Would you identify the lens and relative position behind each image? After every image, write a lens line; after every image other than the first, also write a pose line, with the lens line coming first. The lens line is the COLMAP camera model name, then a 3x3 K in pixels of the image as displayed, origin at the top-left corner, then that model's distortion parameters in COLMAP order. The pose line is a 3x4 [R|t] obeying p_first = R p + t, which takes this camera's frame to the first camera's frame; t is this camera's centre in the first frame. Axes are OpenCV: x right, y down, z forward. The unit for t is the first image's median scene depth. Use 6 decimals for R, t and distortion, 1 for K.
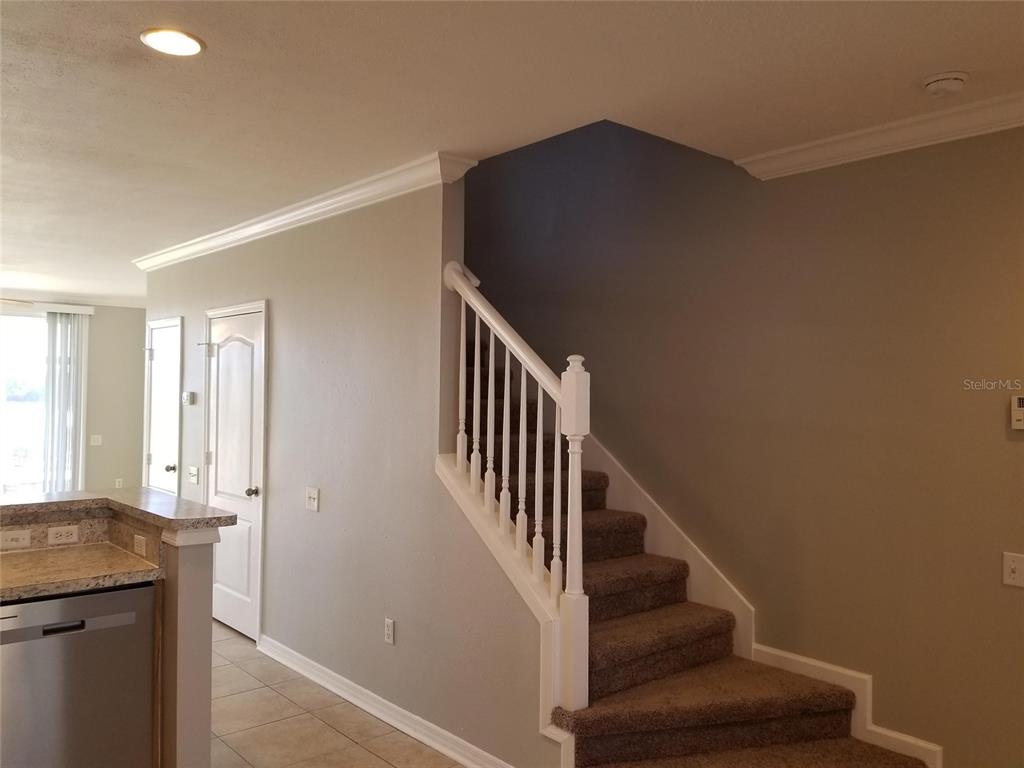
lens RADIAL K [[804.6, 0, 498.1], [0, 804.6, 364.2], [0, 0, 1]] dist [0.080671, -0.130297]
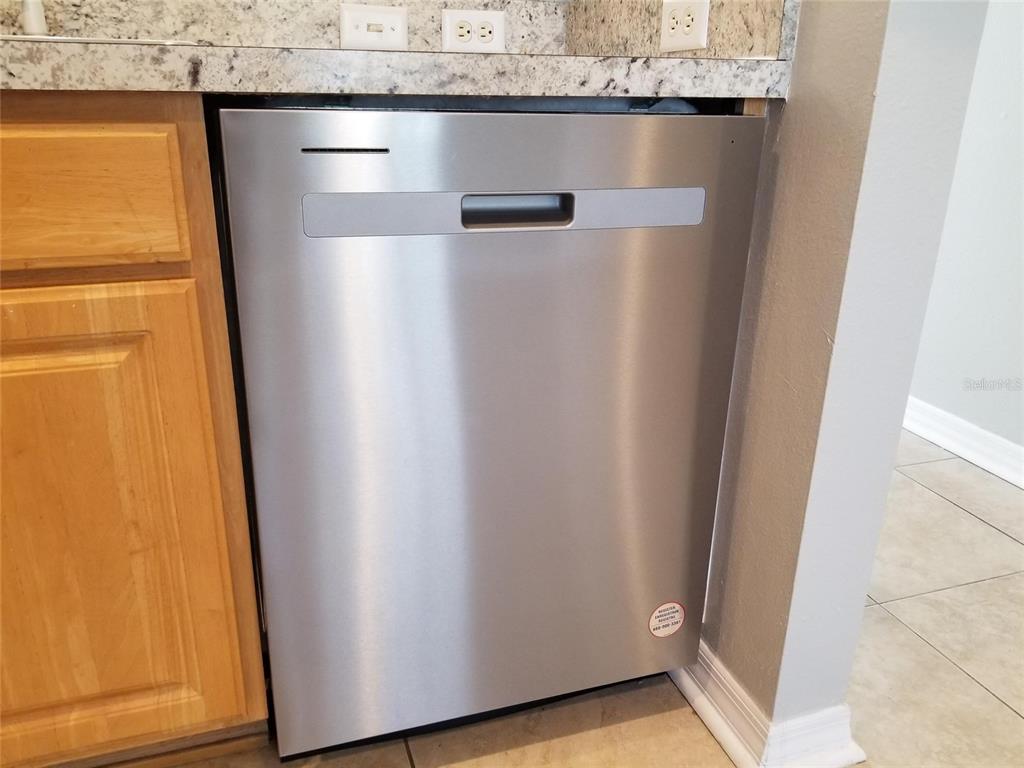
lens RADIAL K [[802.5, 0, 507.1], [0, 802.5, 381.0], [0, 0, 1]] dist [0.090117, -0.153348]
pose [[0.927128, 0.141161, -0.347141, -0.385231], [-0.003493, 0.929555, 0.368666, 0.249438], [0.374728, -0.340588, 0.862310, 0.645781]]
